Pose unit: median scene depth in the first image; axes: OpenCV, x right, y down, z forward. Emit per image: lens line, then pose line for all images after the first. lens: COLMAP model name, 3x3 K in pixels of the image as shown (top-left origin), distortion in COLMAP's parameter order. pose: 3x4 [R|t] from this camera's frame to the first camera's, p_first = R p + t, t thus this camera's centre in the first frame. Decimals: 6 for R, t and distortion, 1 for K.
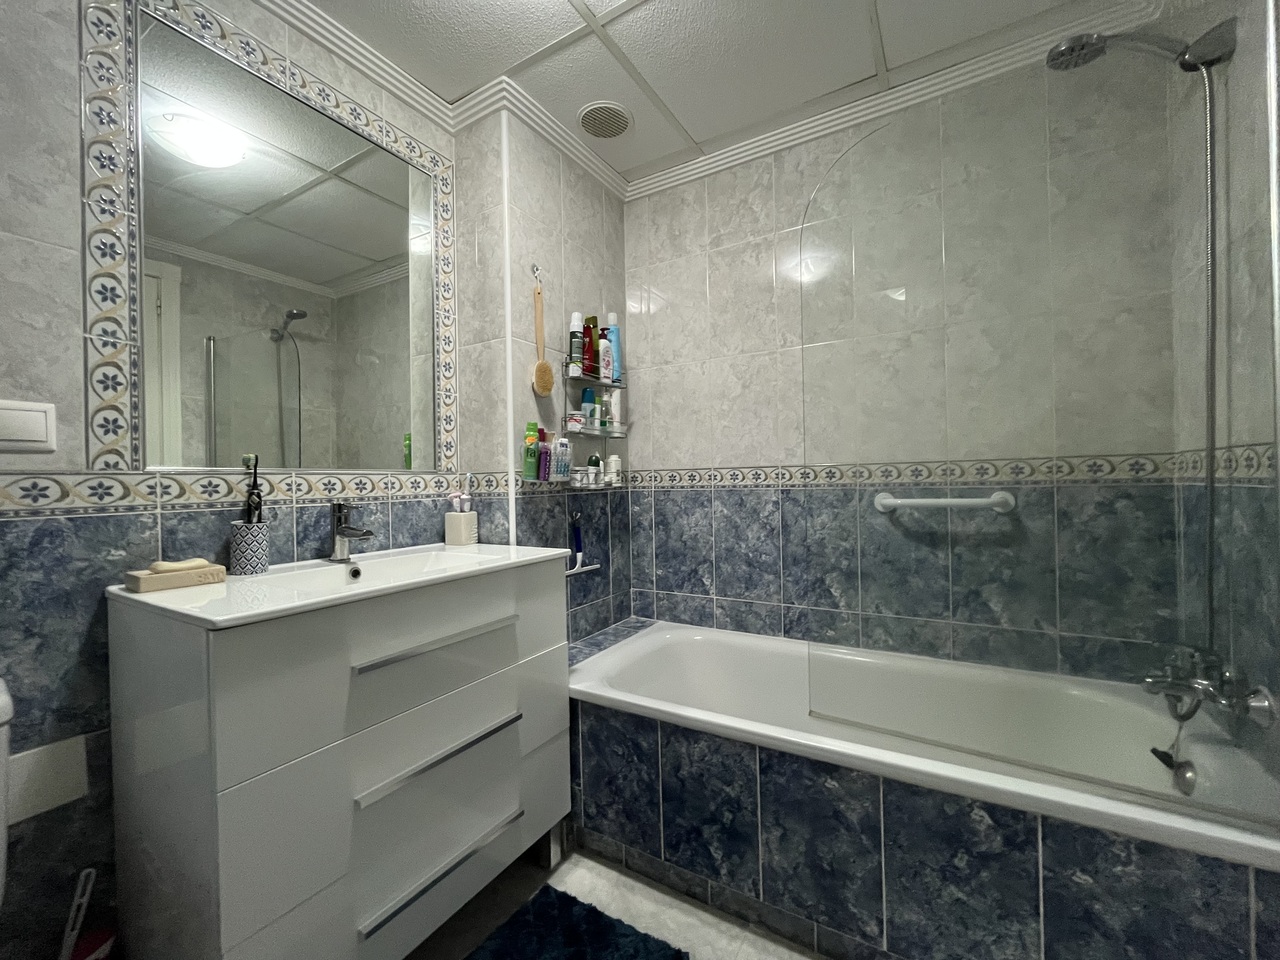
lens RADIAL K [[521.4, 0, 634.9], [0, 521.4, 481.3], [0, 0, 1]] dist [-0.003817, -0.000012]
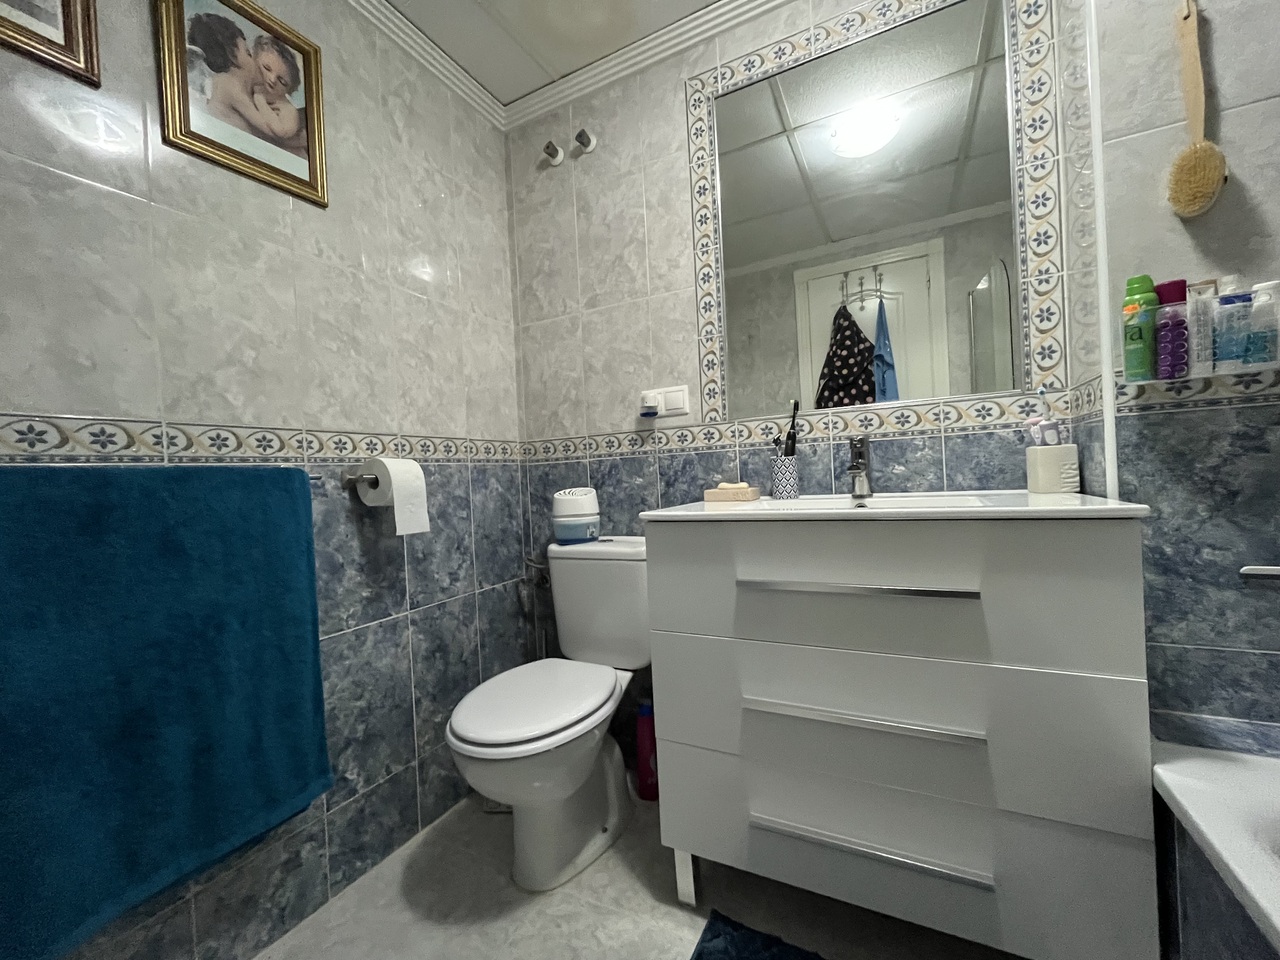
lens RADIAL K [[521.4, 0, 634.0], [0, 521.4, 479.4], [0, 0, 1]] dist [-0.003817, -0.000012]
pose [[0.059874, 0.024196, -0.997913, 0.397957], [0.049575, 0.998400, 0.027183, 0.072180], [0.996974, -0.051099, 0.058579, 0.514970]]
